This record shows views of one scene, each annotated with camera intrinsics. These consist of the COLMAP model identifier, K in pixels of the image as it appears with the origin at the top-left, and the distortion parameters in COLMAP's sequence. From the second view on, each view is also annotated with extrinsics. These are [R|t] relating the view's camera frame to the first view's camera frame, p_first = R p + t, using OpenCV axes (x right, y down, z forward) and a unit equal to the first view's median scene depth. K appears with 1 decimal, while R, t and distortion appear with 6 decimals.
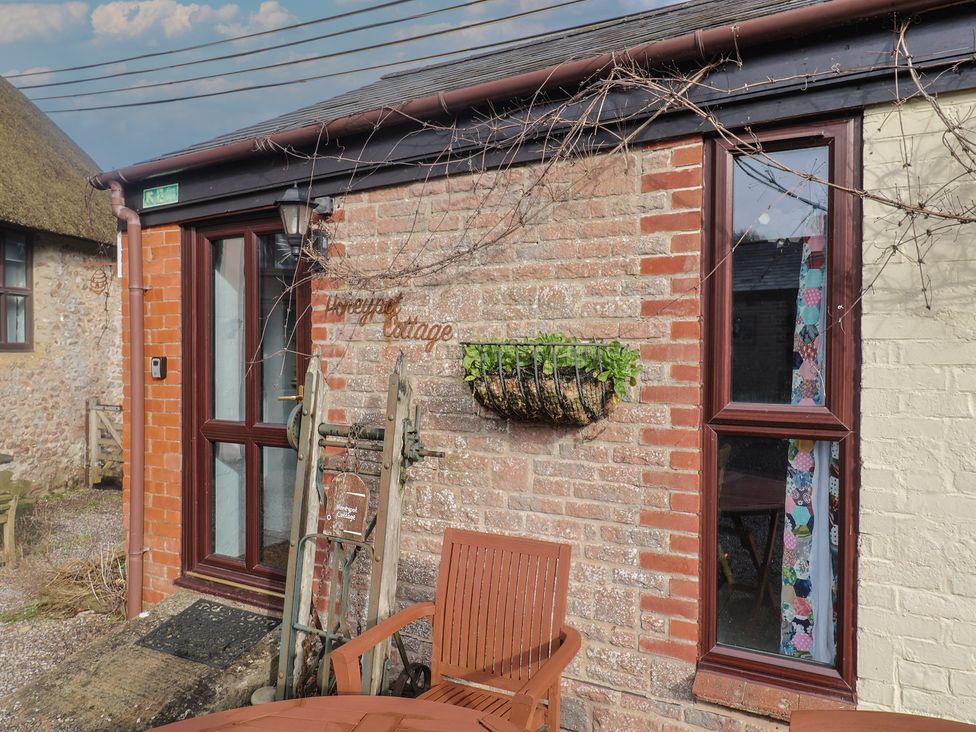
lens RADIAL K [[627.2, 0, 490.7], [0, 627.2, 363.1], [0, 0, 1]] dist [-0.000217, -0.020773]
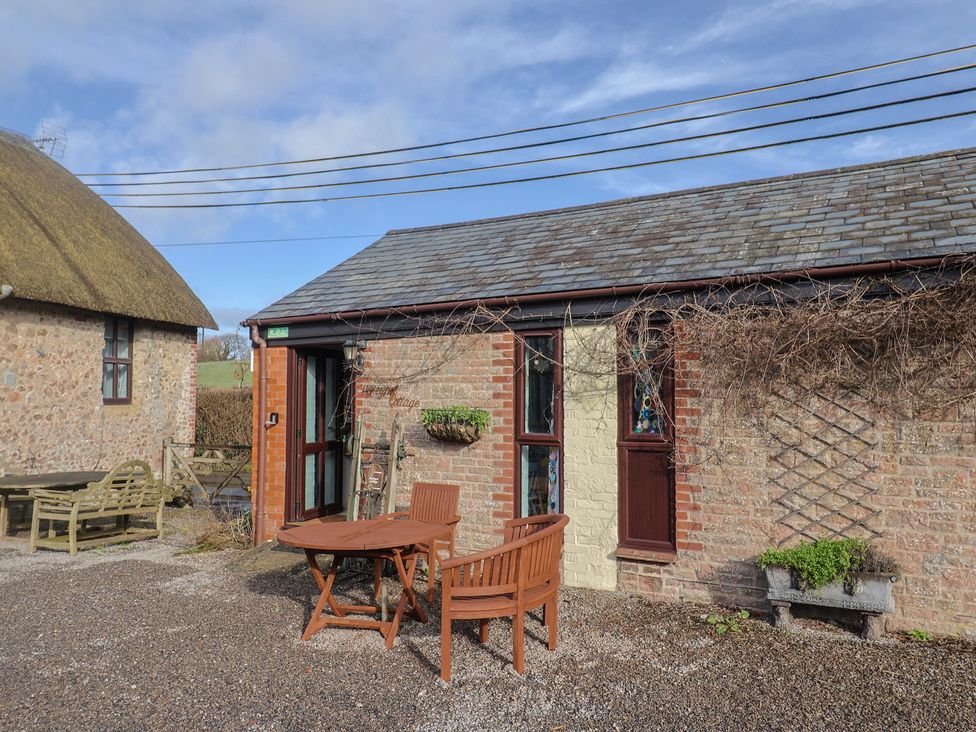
lens RADIAL K [[627.2, 0, 490.7], [0, 627.2, 363.1], [0, 0, 1]] dist [-0.000217, -0.020773]
pose [[0.999989, -0.002021, 0.004237, 0.191282], [0.002309, 0.997610, -0.069051, -0.037604], [-0.004087, 0.069060, 0.997604, -1.309800]]
